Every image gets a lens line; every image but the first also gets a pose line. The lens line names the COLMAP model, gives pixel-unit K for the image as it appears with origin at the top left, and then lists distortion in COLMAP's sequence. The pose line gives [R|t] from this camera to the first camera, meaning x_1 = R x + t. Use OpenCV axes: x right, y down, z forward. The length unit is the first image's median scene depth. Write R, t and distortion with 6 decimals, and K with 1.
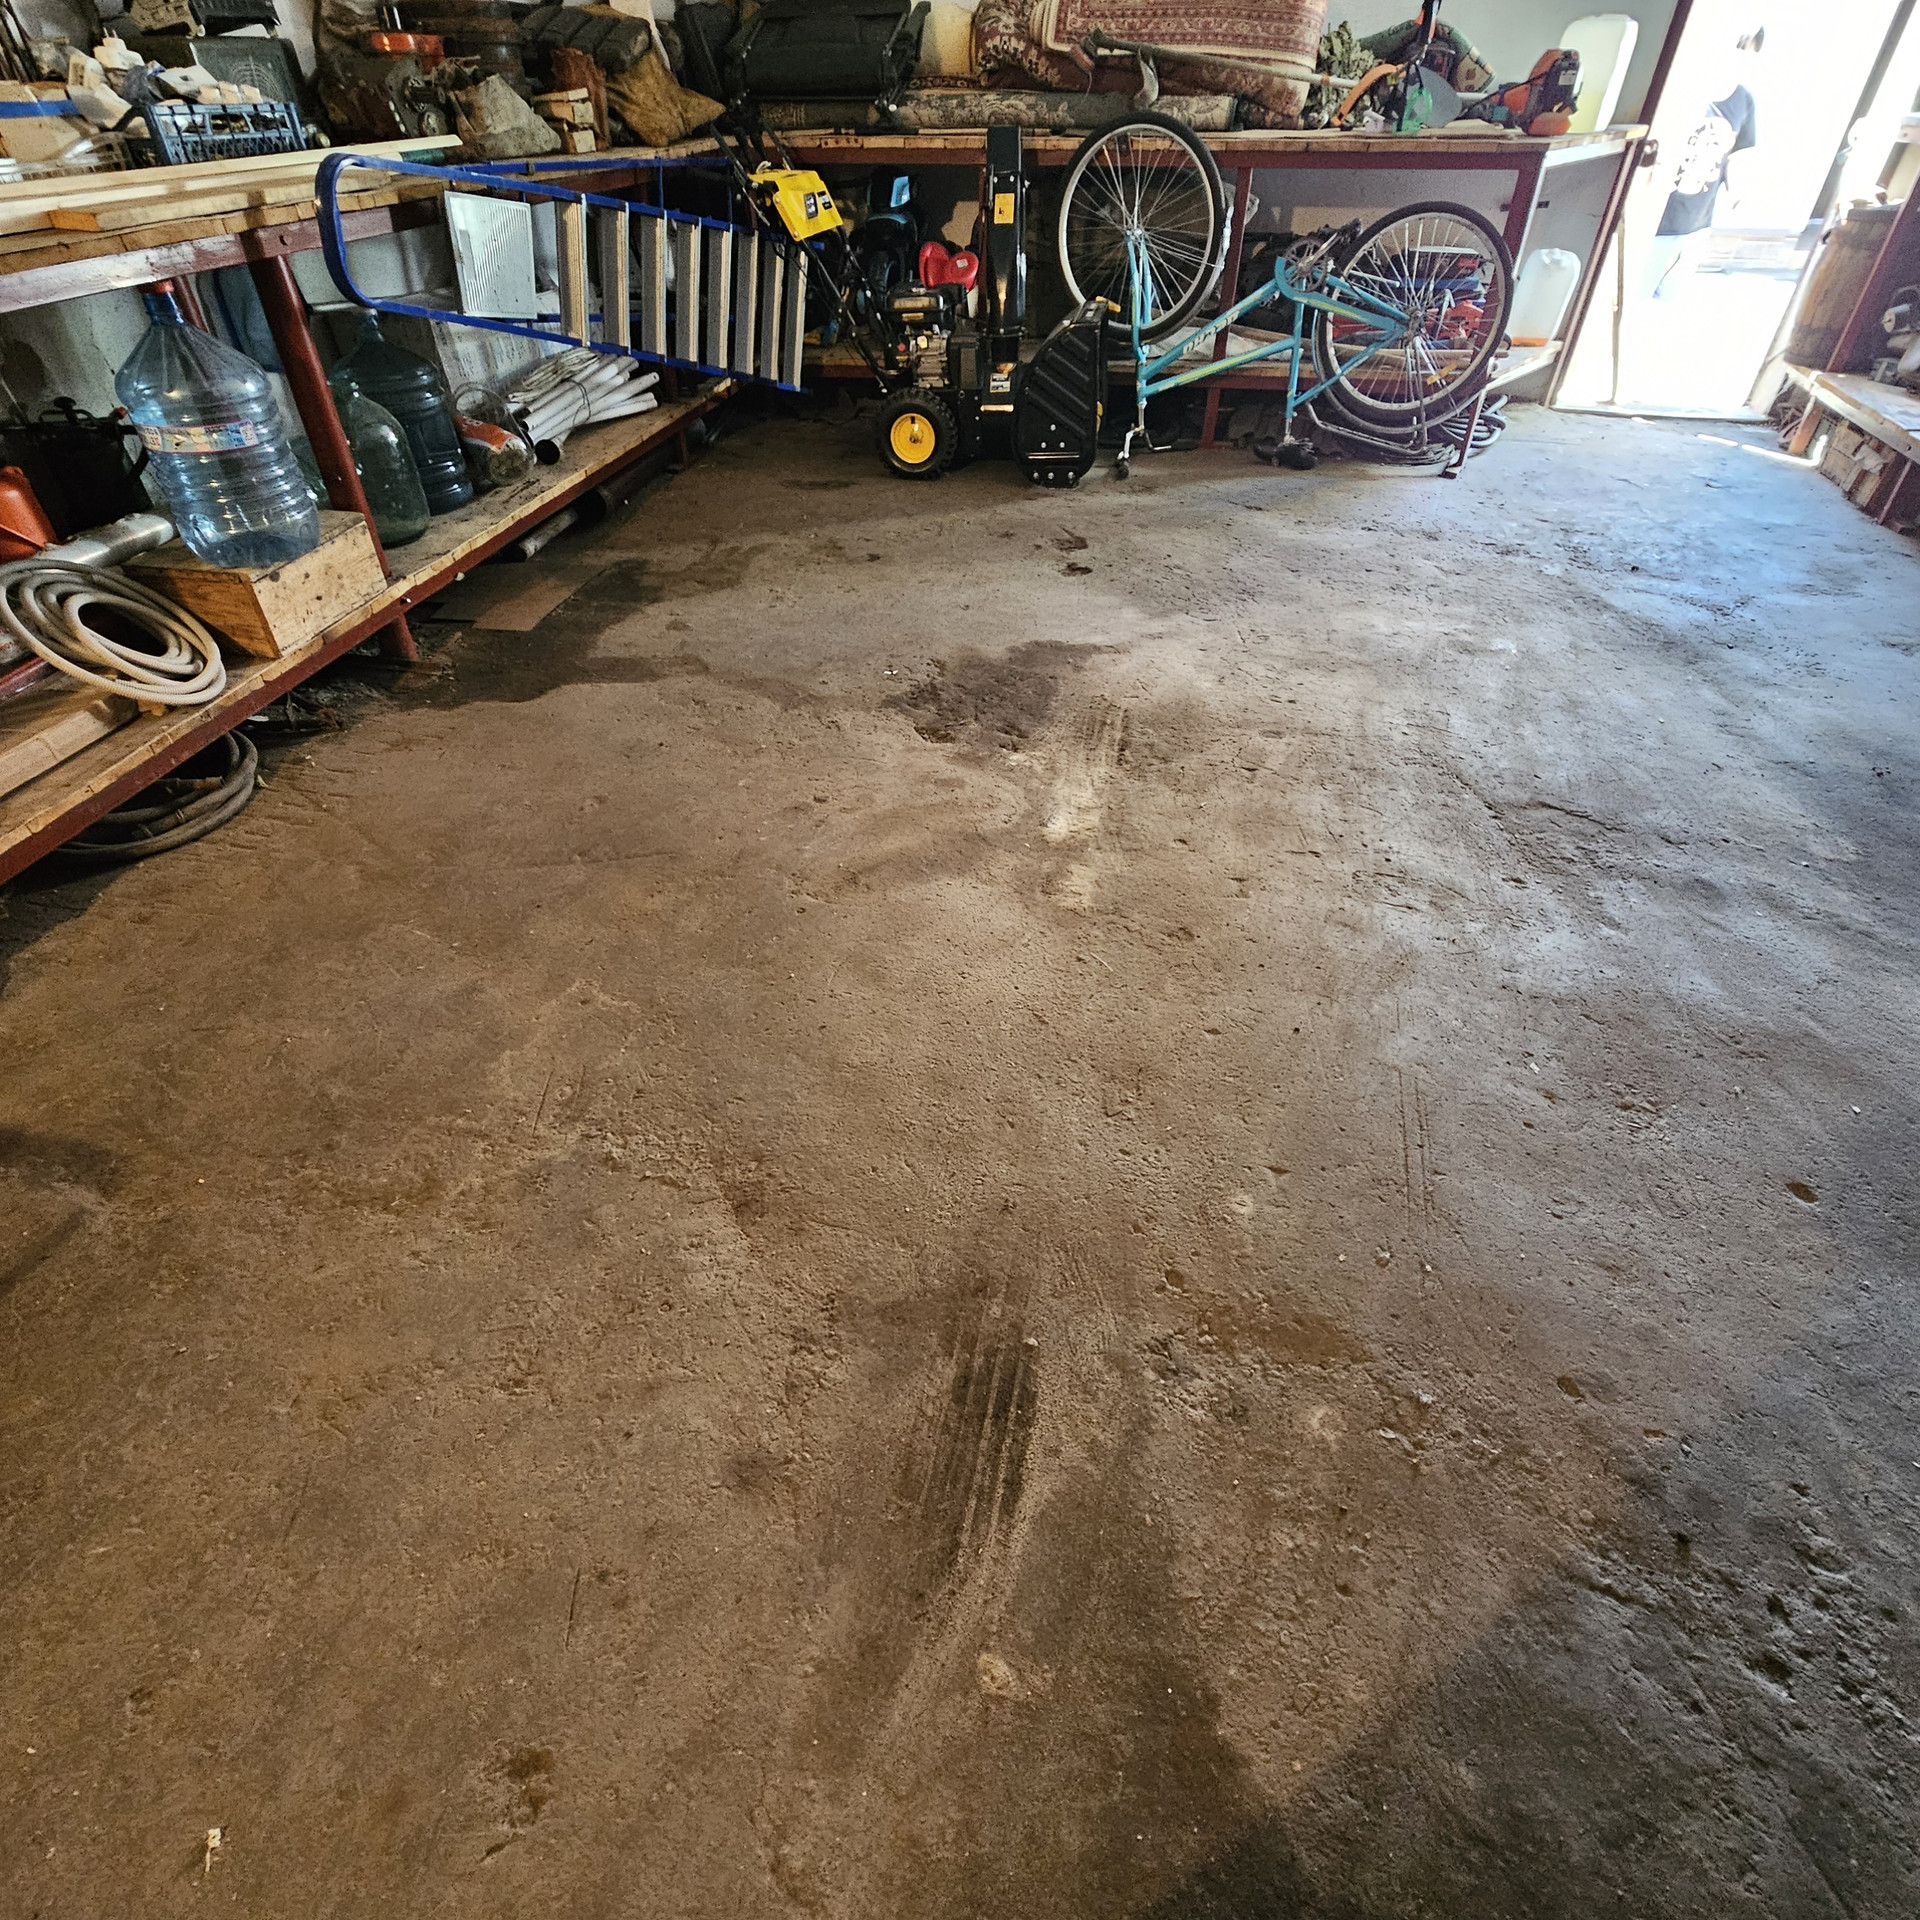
lens RADIAL K [[1048.8, 0, 966.2], [0, 1048.8, 965.4], [0, 0, 1]] dist [0.000431, -0.000067]
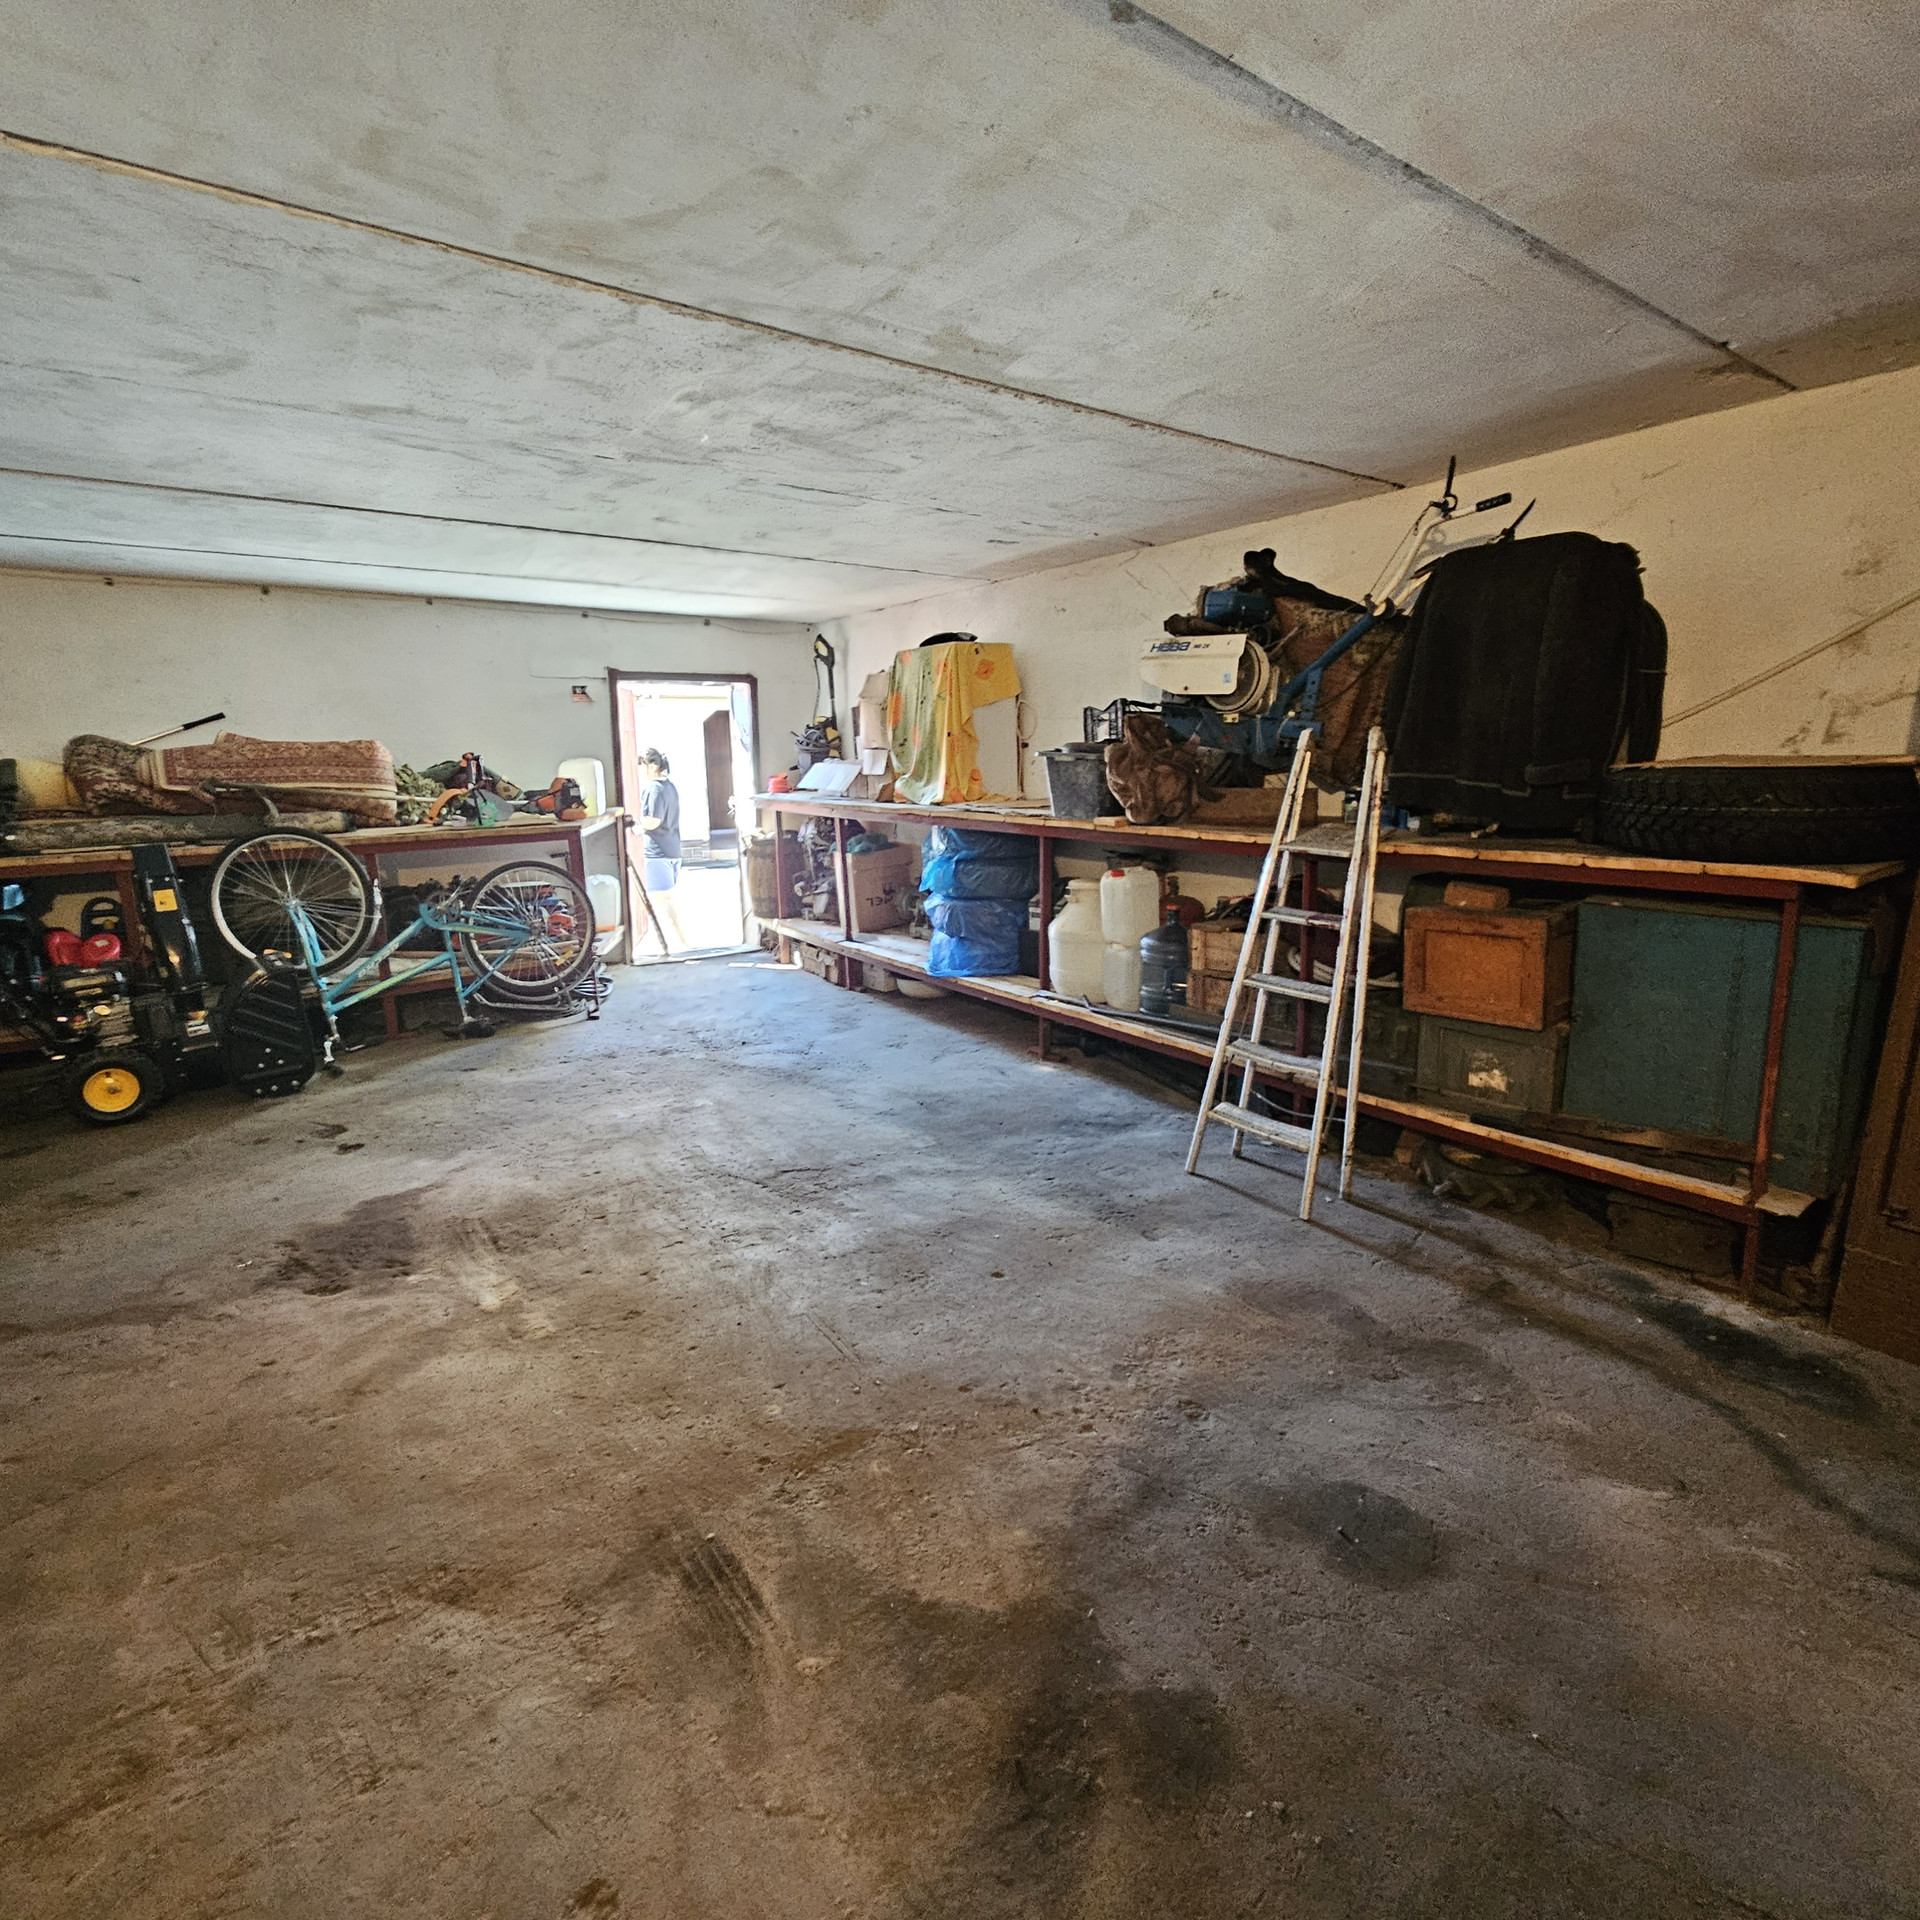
lens RADIAL K [[1048.8, 0, 967.3], [0, 1048.8, 959.2], [0, 0, 1]] dist [0.000431, -0.000067]
pose [[0.670275, -0.160356, 0.724581, -0.224712], [0.489912, 0.828994, -0.269731, 0.089448], [-0.557421, 0.535774, 0.634214, -0.209782]]
